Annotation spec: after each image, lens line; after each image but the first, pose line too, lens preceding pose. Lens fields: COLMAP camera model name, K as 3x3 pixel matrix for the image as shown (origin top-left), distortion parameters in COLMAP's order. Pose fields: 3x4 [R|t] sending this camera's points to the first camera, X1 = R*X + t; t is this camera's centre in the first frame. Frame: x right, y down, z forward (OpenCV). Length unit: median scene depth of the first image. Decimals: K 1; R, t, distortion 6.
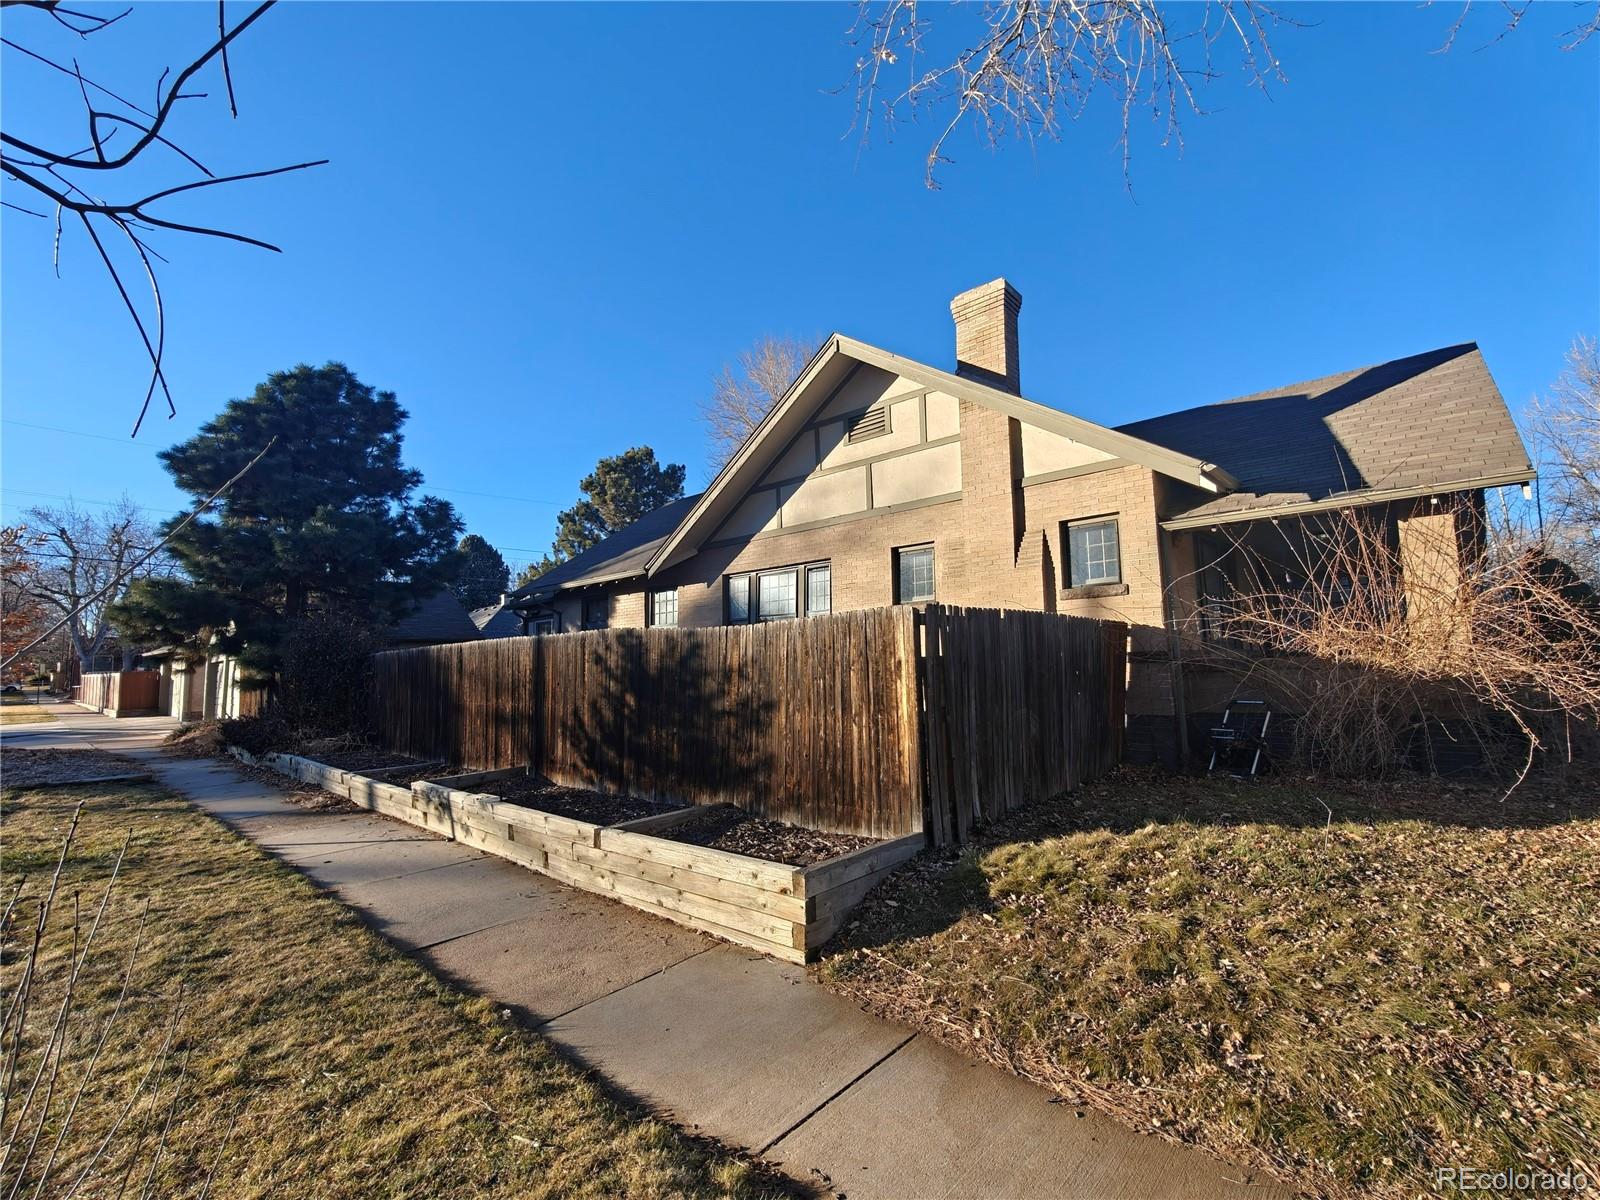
lens RADIAL K [[723.9, 0, 798.1], [0, 723.9, 603.2], [0, 0, 1]] dist [0.001889, 0.000097]
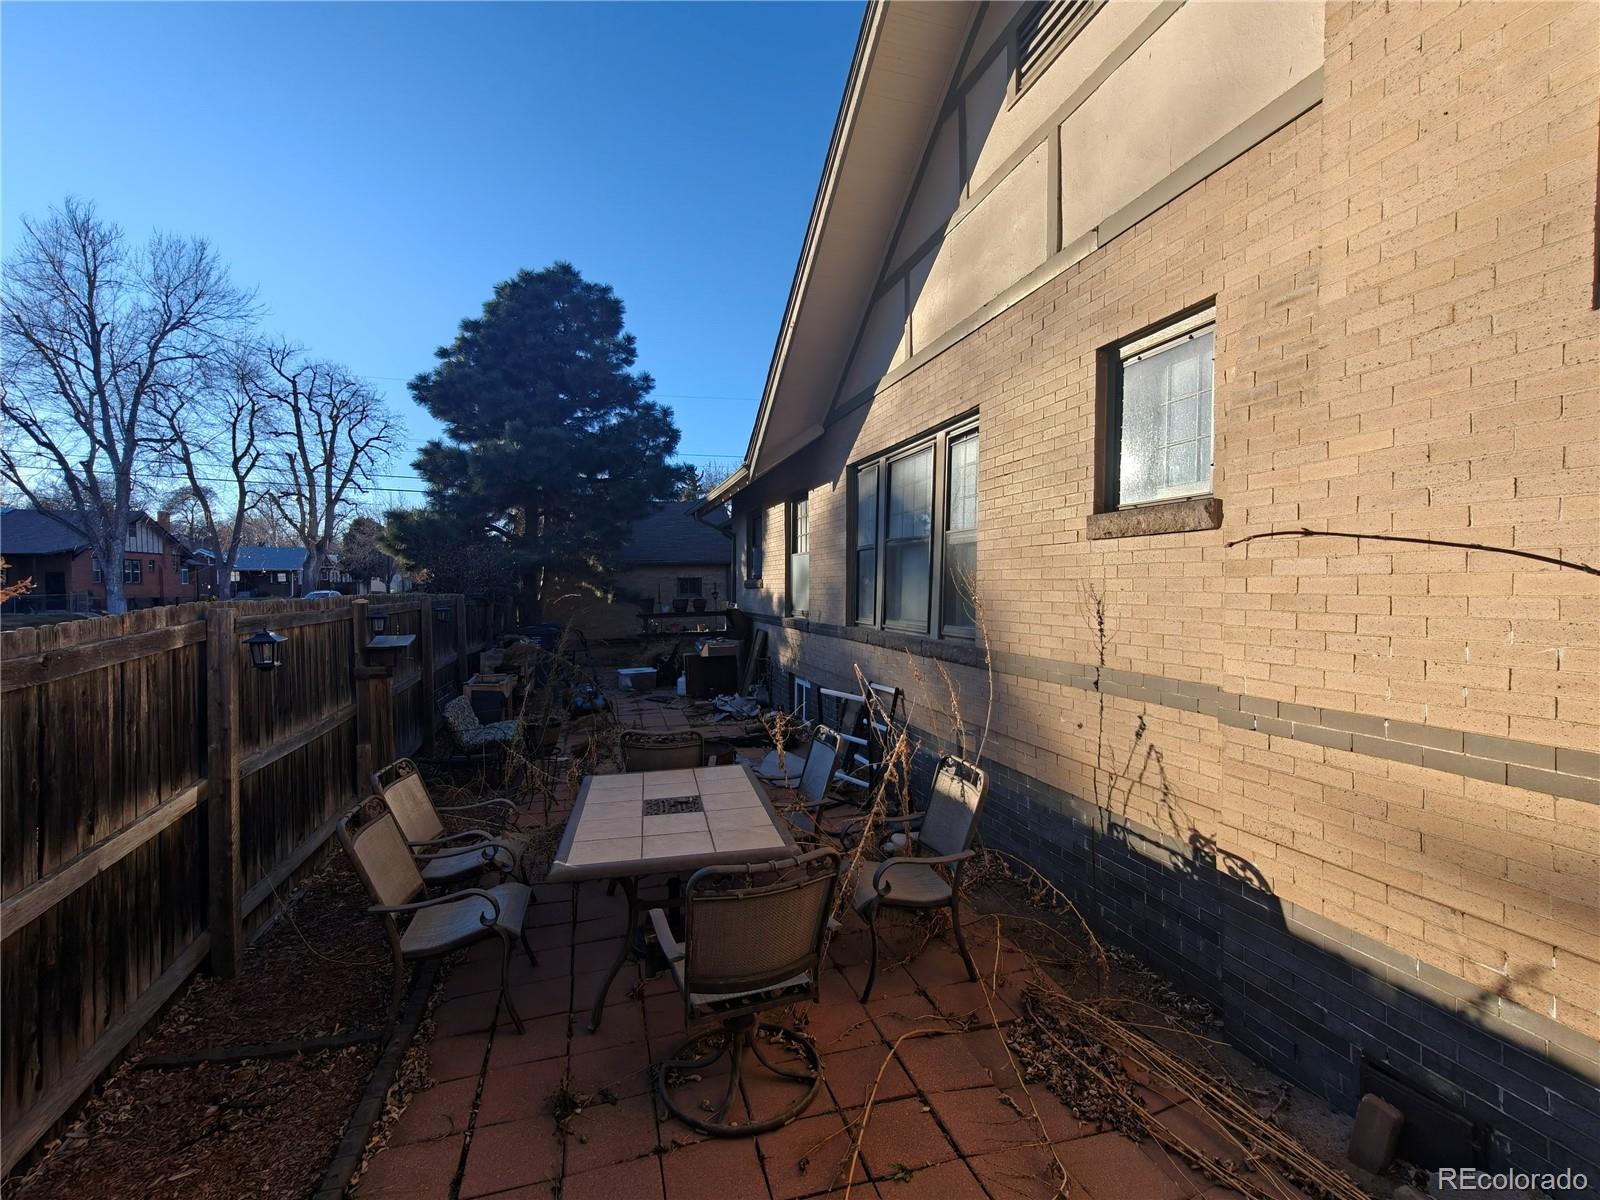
lens RADIAL K [[723.9, 0, 807.4], [0, 723.9, 599.1], [0, 0, 1]] dist [0.001889, 0.000097]
pose [[0.864487, 0.023404, -0.502110, 0.130404], [0.036672, 0.993317, 0.109438, 0.000160], [0.501315, -0.113021, 0.857851, 0.430602]]
